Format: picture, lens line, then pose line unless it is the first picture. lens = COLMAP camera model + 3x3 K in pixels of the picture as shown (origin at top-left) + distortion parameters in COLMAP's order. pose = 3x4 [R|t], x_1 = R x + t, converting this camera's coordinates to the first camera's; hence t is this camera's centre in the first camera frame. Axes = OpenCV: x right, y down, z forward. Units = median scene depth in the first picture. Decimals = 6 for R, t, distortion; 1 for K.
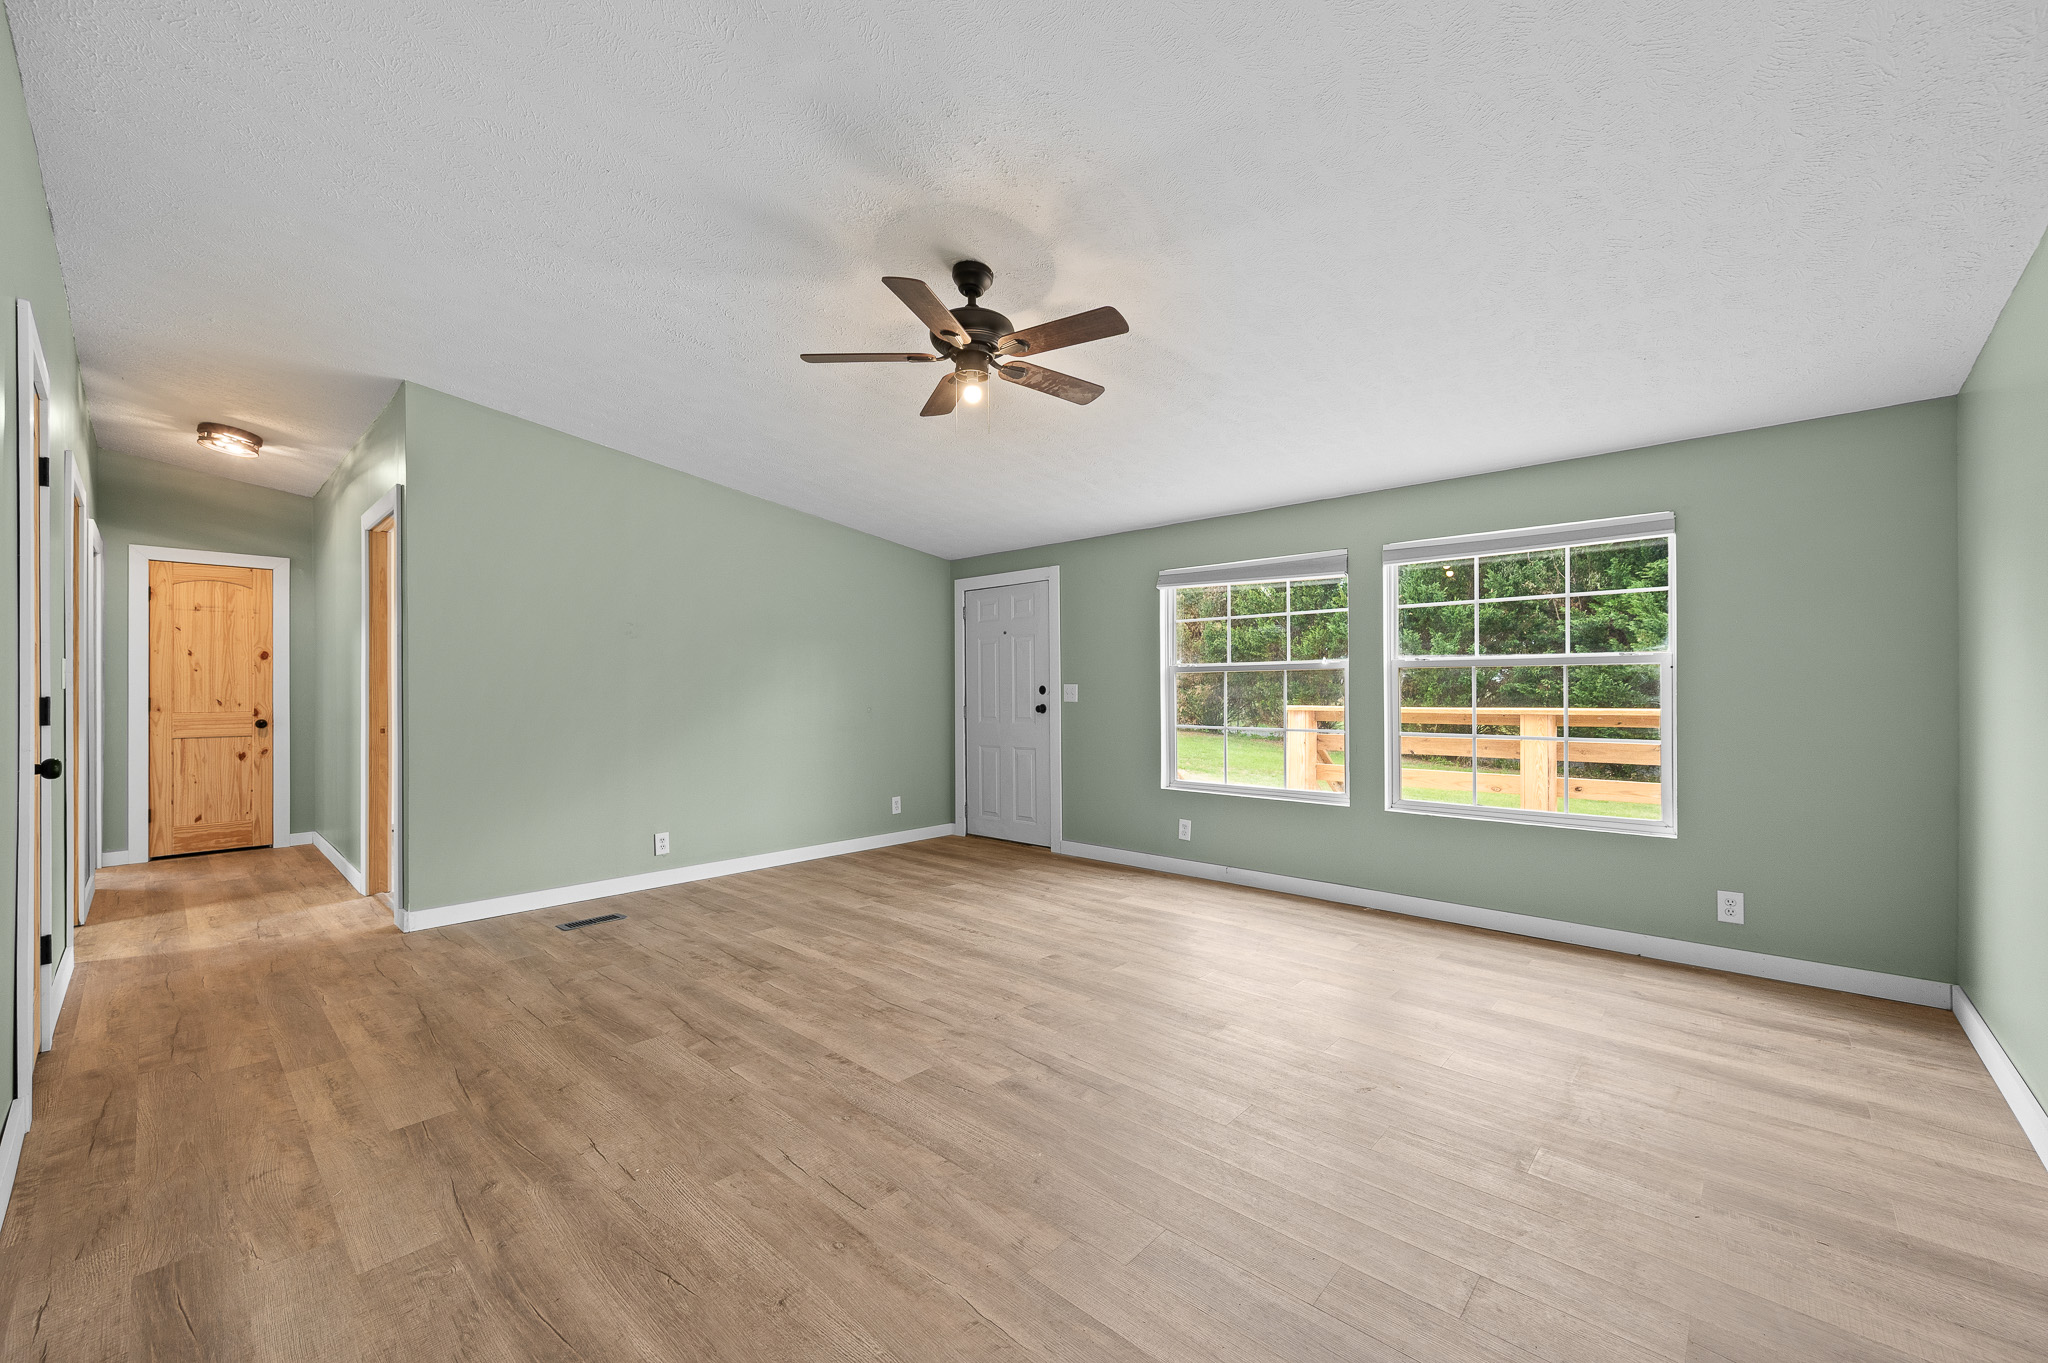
lens RADIAL K [[806.7, 0, 1023.7], [0, 806.7, 688.7], [0, 0, 1]] dist [-0.001140, -0.000032]
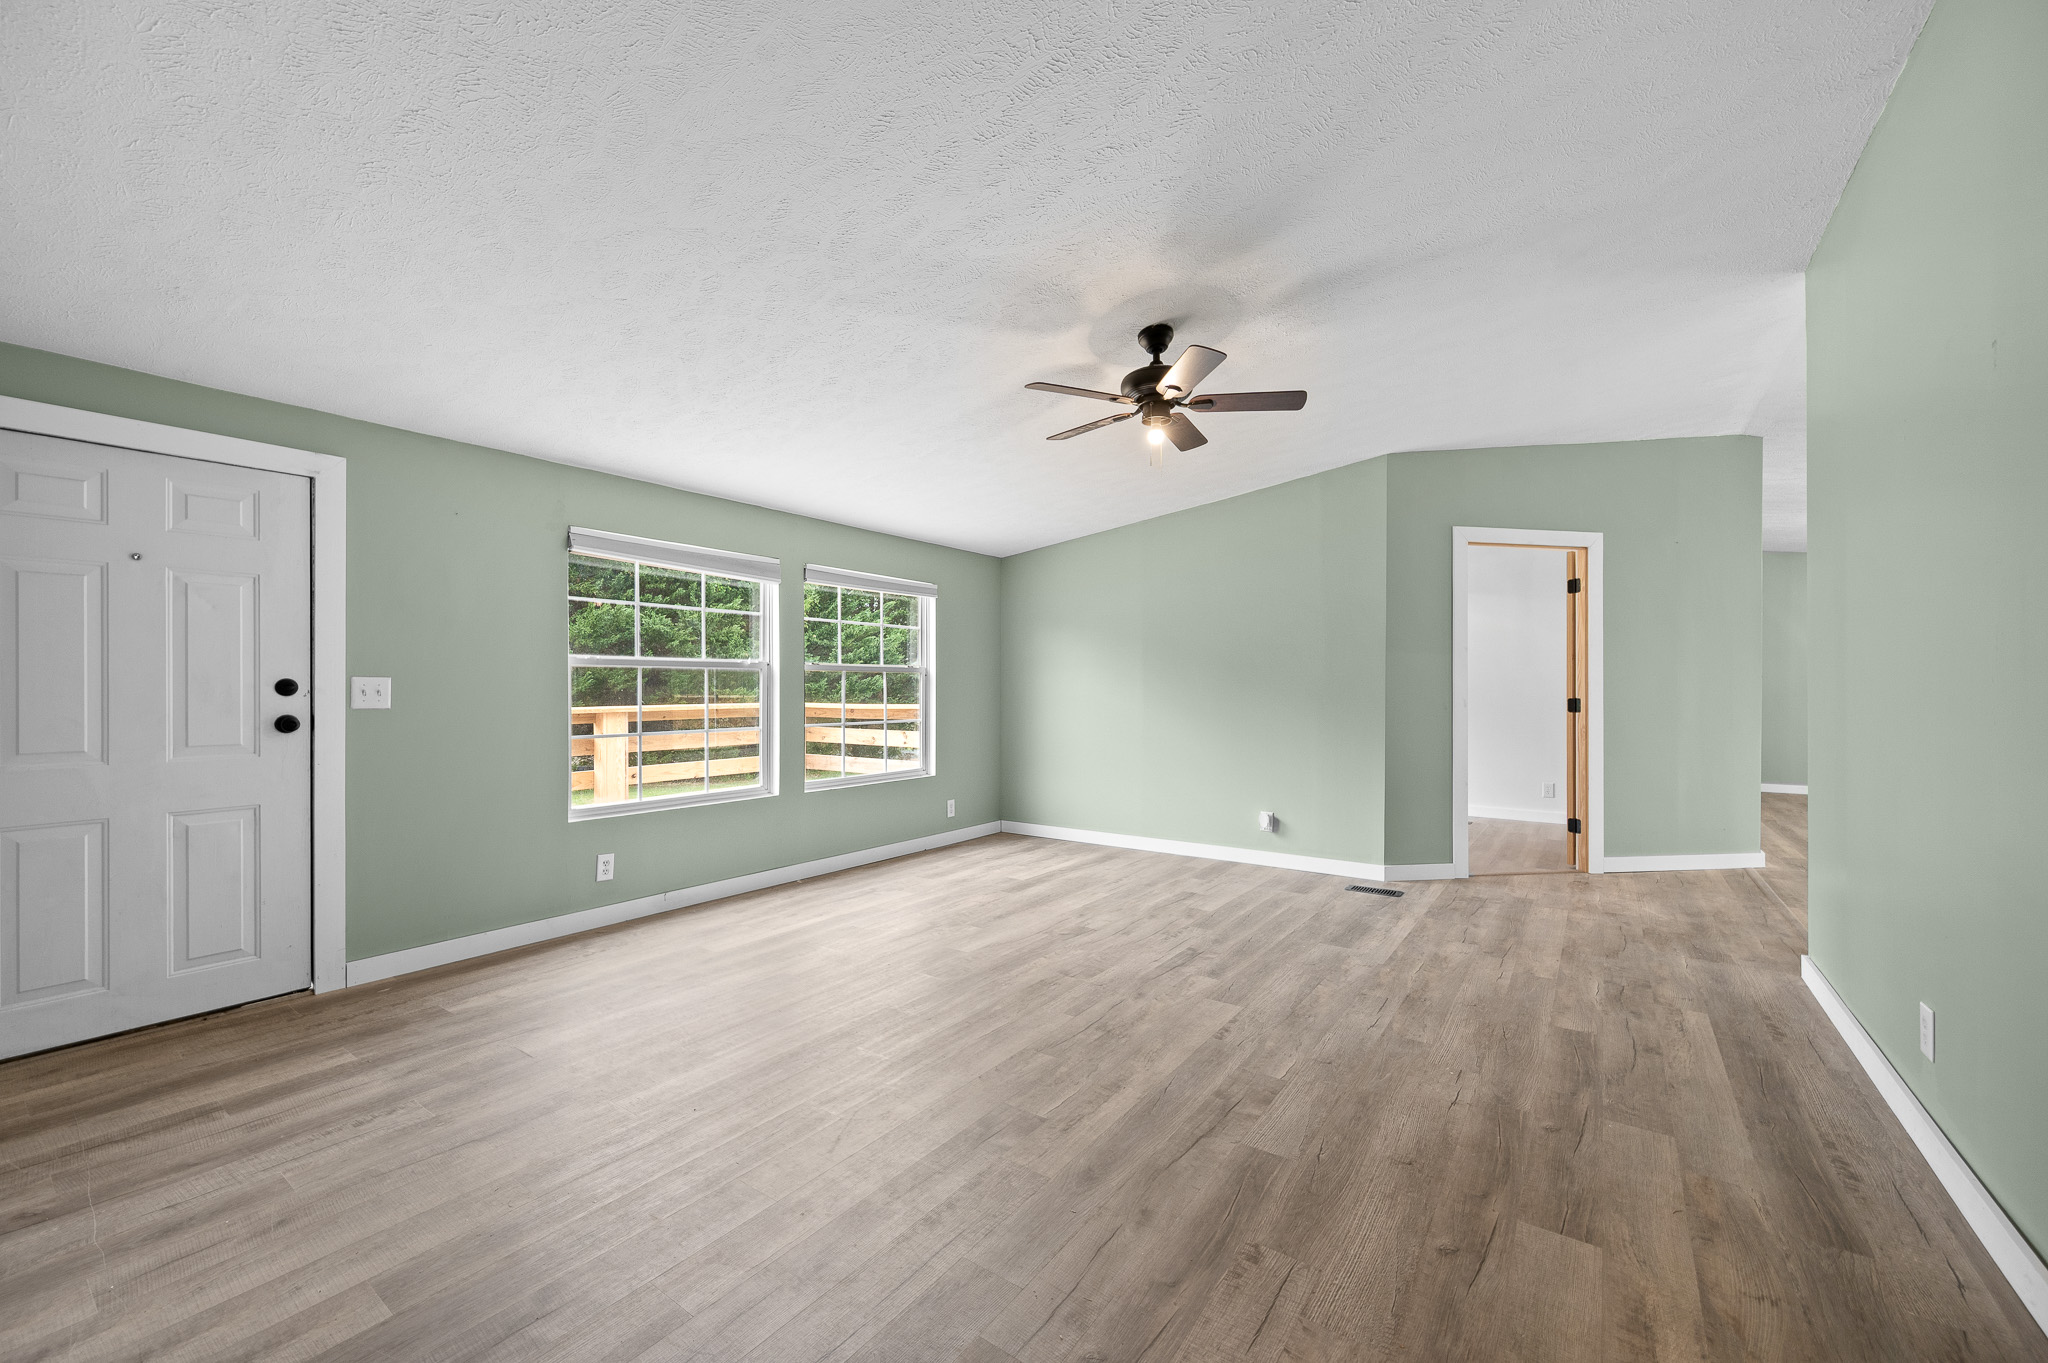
lens RADIAL K [[812.5, 0, 1027.0], [0, 812.5, 682.9], [0, 0, 1]] dist [-0.000784, -0.000012]
pose [[-0.126015, 0.009403, 0.991984, -0.776062], [-0.001176, 0.999953, -0.009628, 0.004393], [-0.992028, -0.002379, -0.125998, 0.853963]]
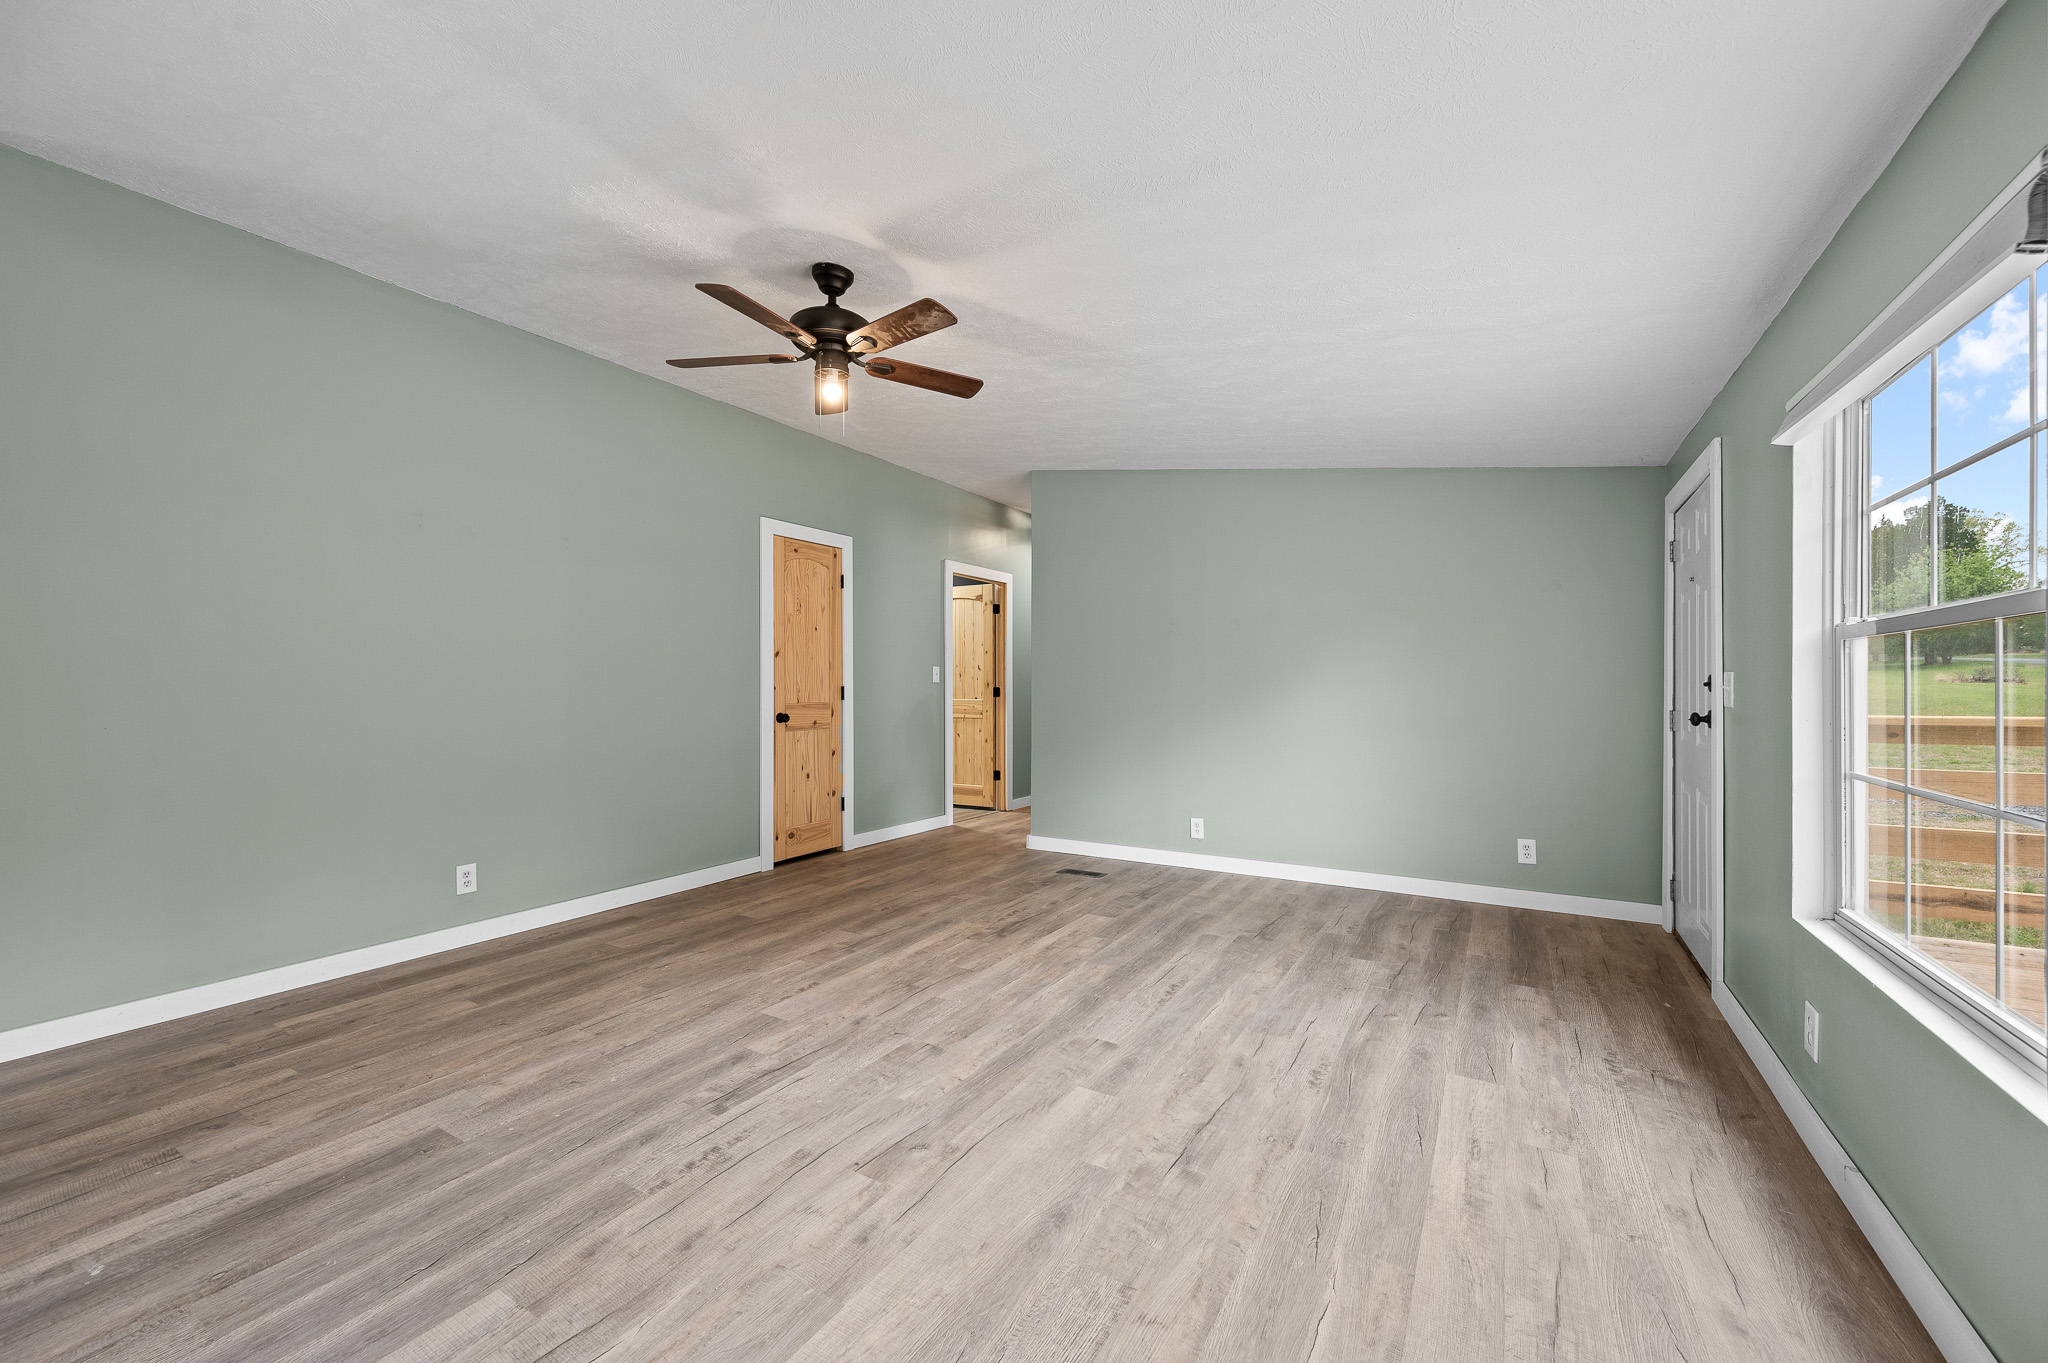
lens RADIAL K [[806.7, 0, 1023.7], [0, 806.7, 688.7], [0, 0, 1]] dist [-0.001140, -0.000032]
pose [[0.203757, 0.007802, -0.978990, 0.626690], [0.002159, 0.999962, 0.008419, 0.000125], [0.979019, -0.003829, 0.203732, 0.657274]]
